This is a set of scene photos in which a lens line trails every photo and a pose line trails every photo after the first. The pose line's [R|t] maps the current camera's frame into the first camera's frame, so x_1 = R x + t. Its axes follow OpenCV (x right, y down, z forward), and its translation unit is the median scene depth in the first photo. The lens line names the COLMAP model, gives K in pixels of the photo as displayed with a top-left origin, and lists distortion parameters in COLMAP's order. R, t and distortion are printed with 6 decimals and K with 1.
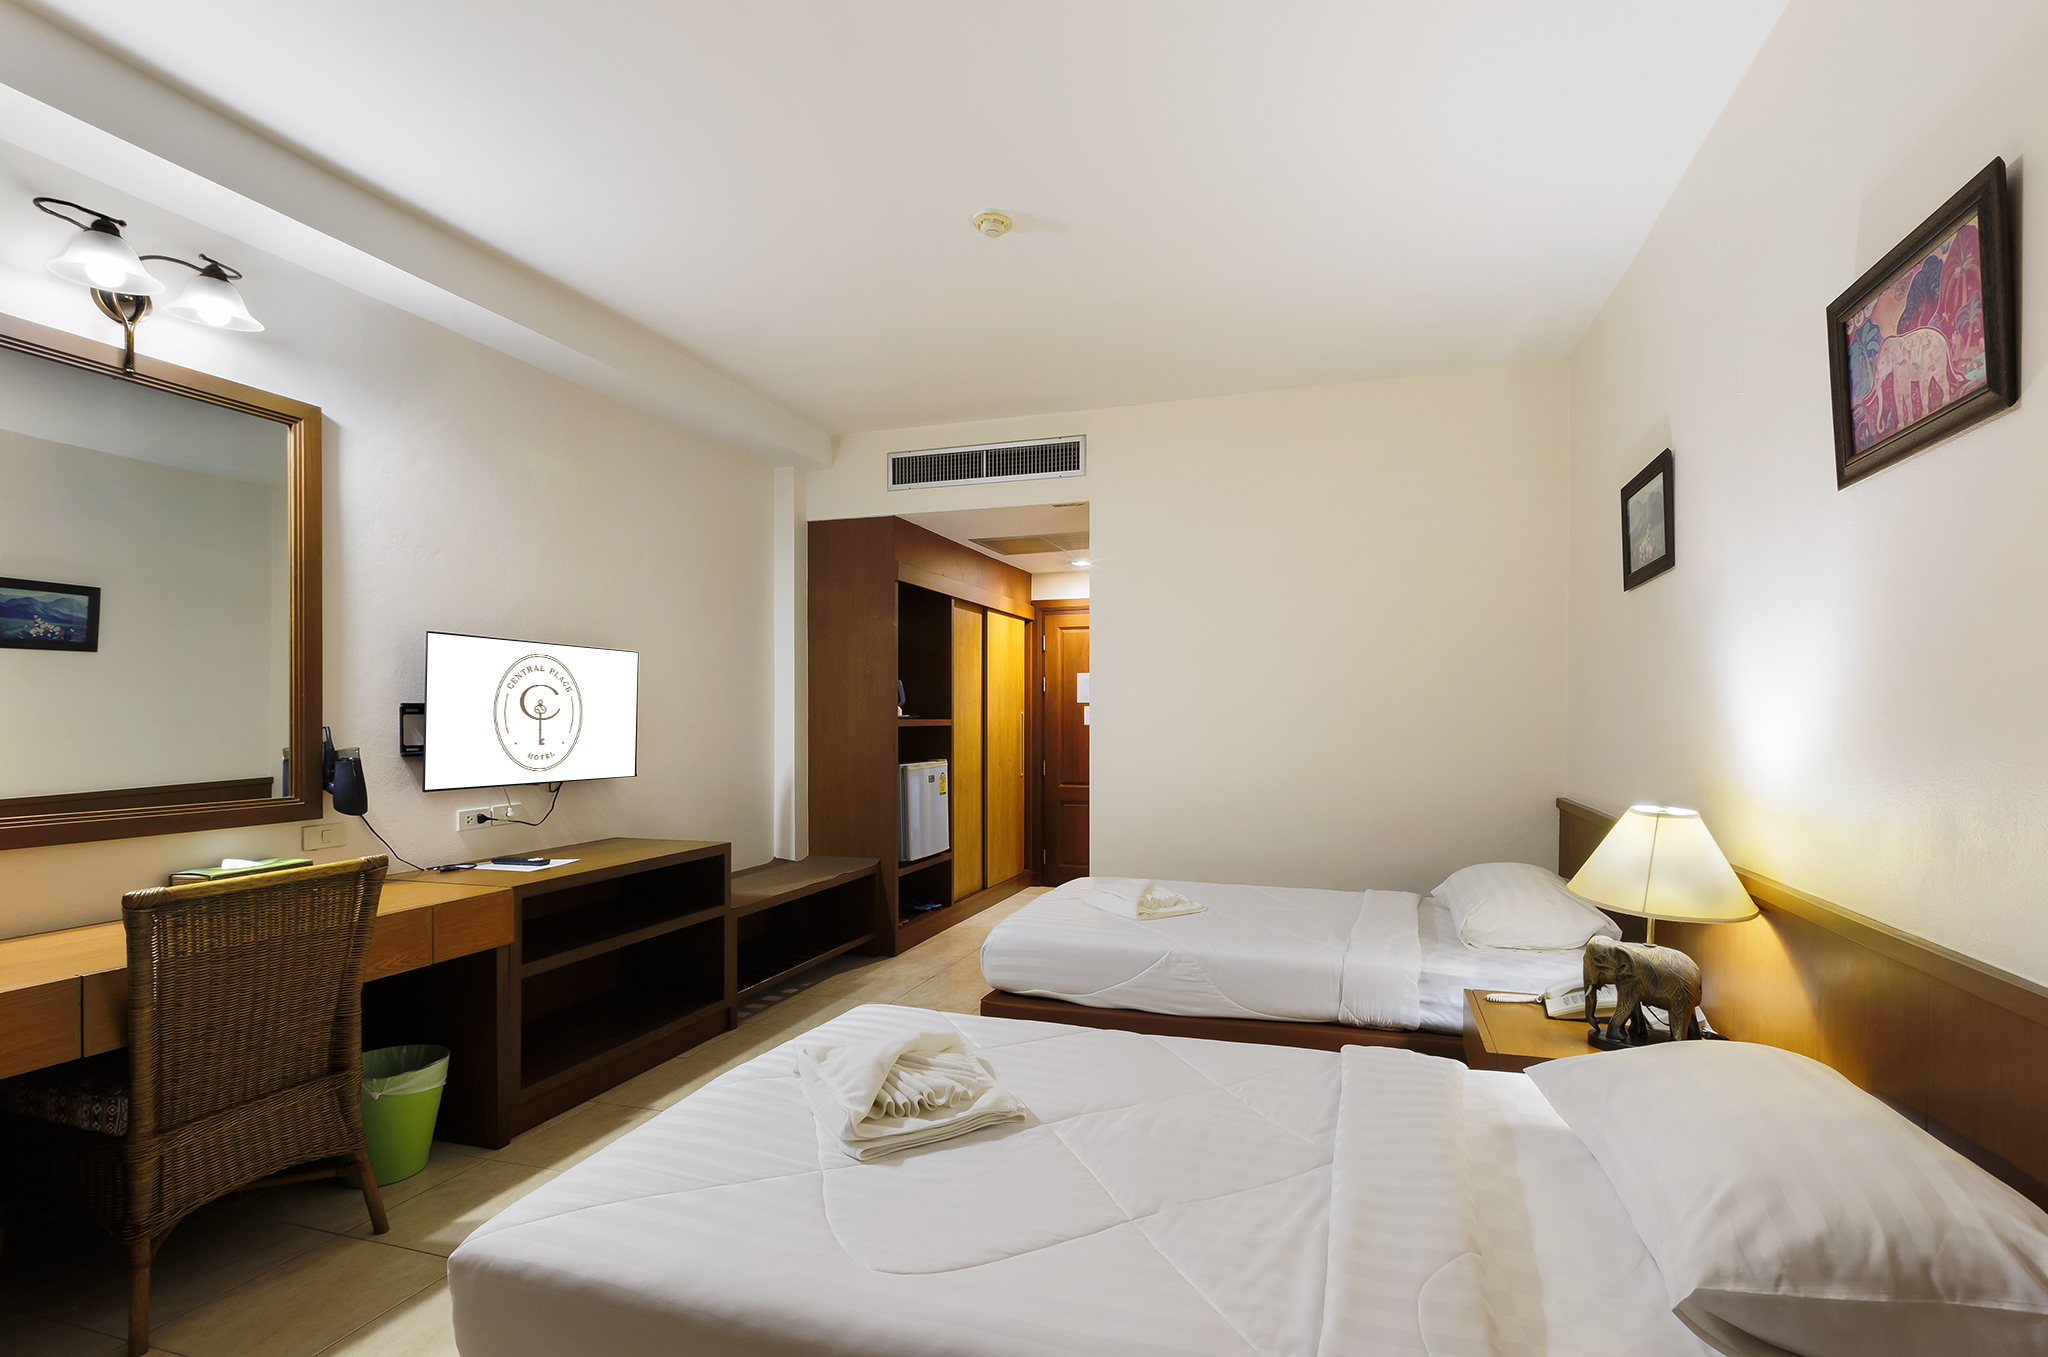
lens RADIAL K [[928.4, 0, 1068.8], [0, 928.4, 733.5], [0, 0, 1]] dist [-0.000517, -0.000415]
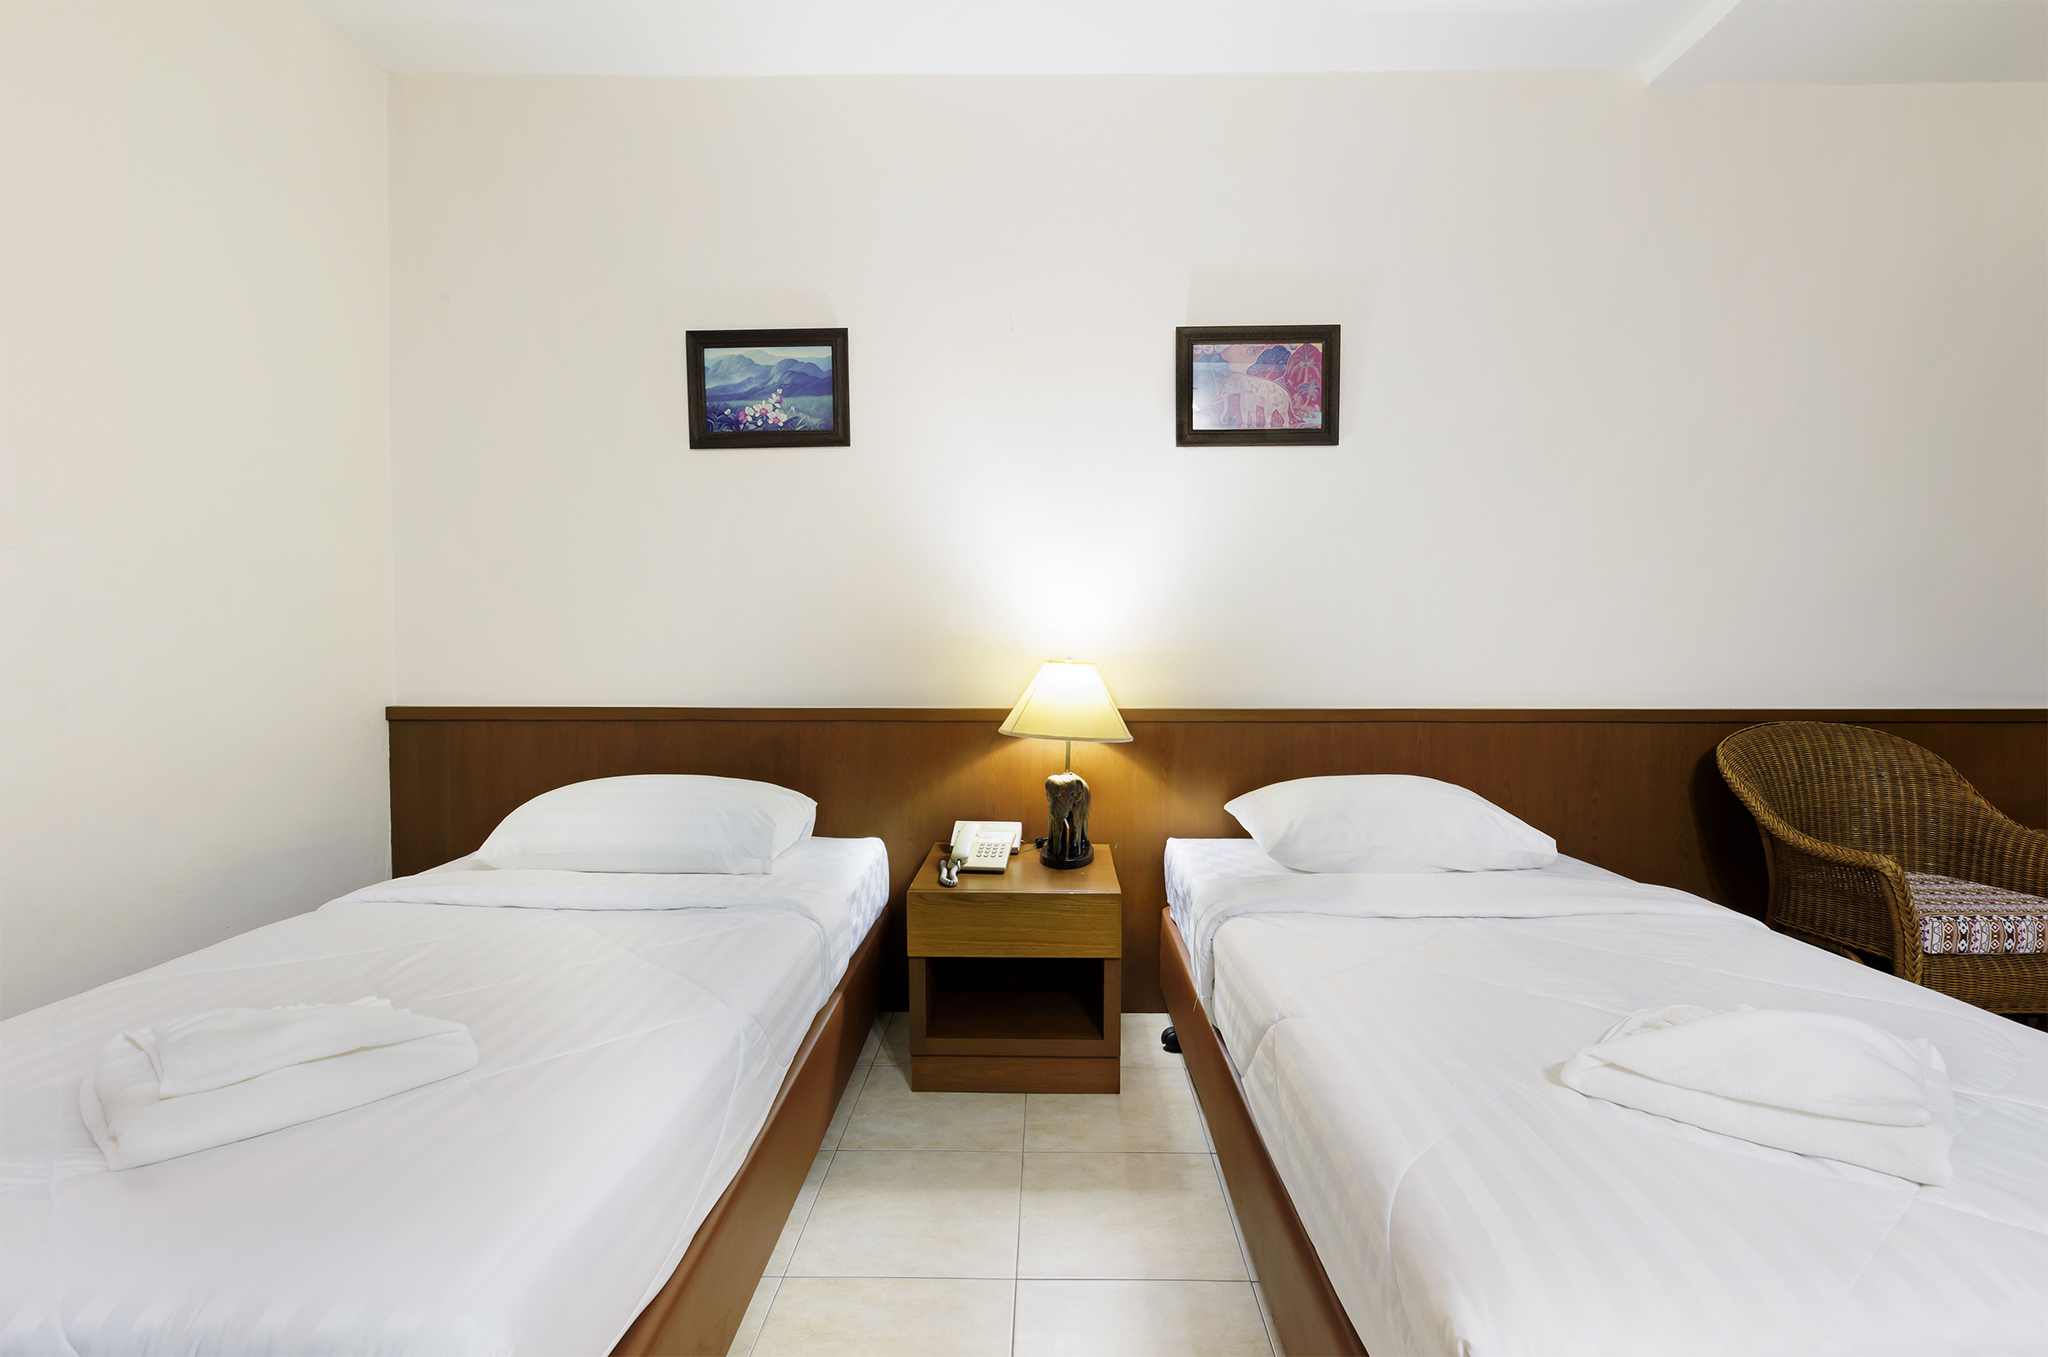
lens RADIAL K [[938.3, 0, 1068.9], [0, 938.3, 666.9], [0, 0, 1]] dist [0.000992, -0.000147]
pose [[-0.290588, -0.010100, 0.956795, -0.489283], [0.019085, 0.999684, 0.016349, 0.063479], [-0.956658, 0.023011, -0.290304, 1.230201]]
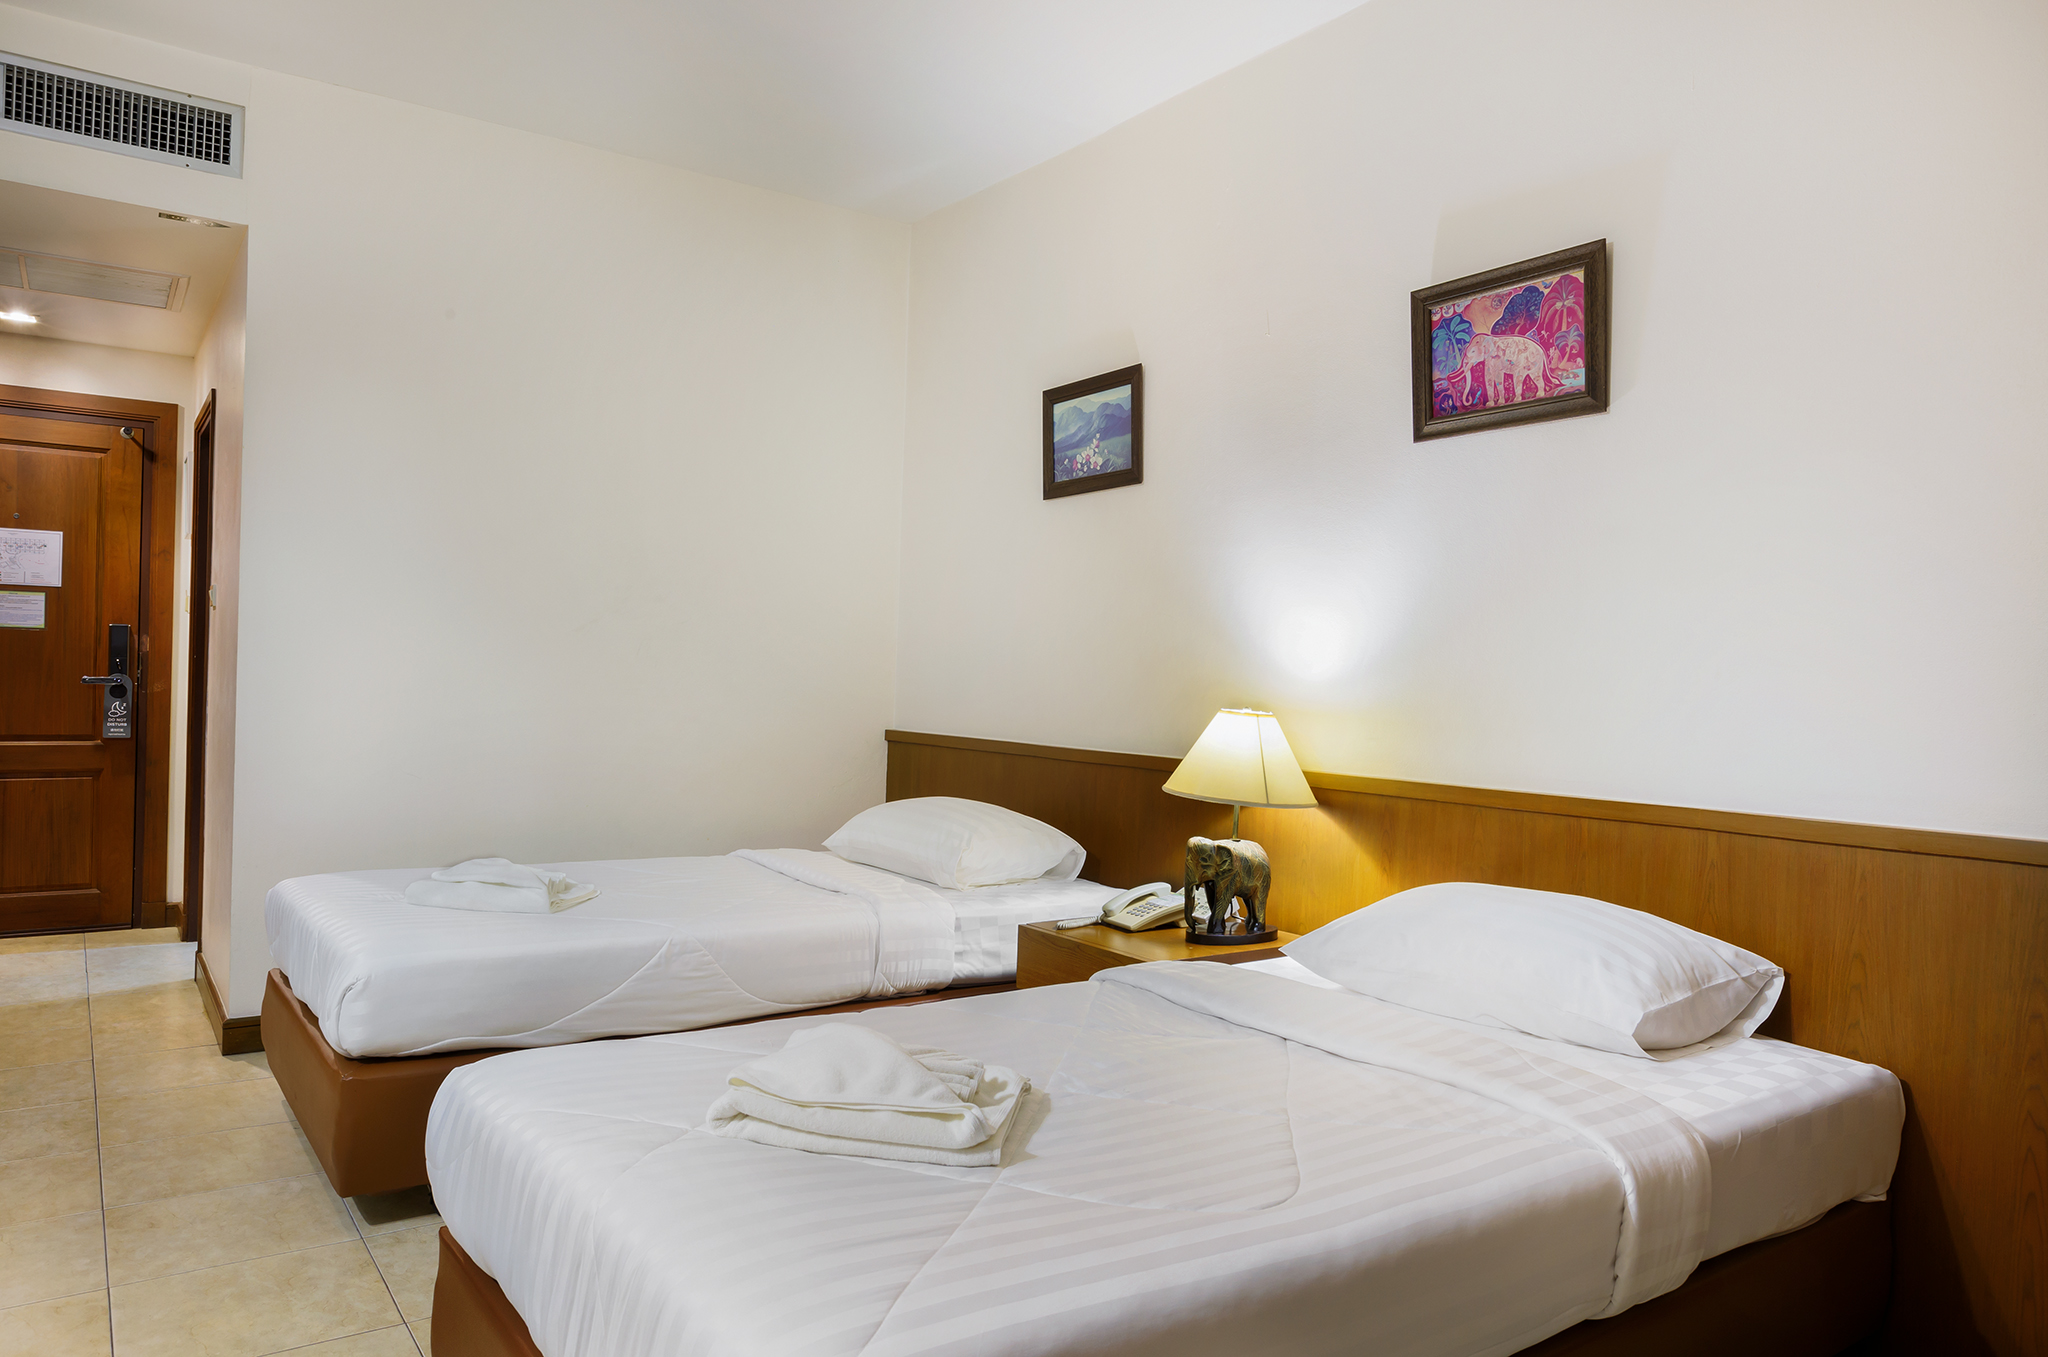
lens RADIAL K [[1374.0, 0, 1013.3], [0, 1374.0, 694.2], [0, 0, 1]] dist [-0.004788, -0.000071]
pose [[0.614591, 0.009962, 0.788783, -0.695475], [-0.015395, 0.999881, -0.000633, 0.060667], [-0.788696, -0.011754, 0.614671, 0.219381]]
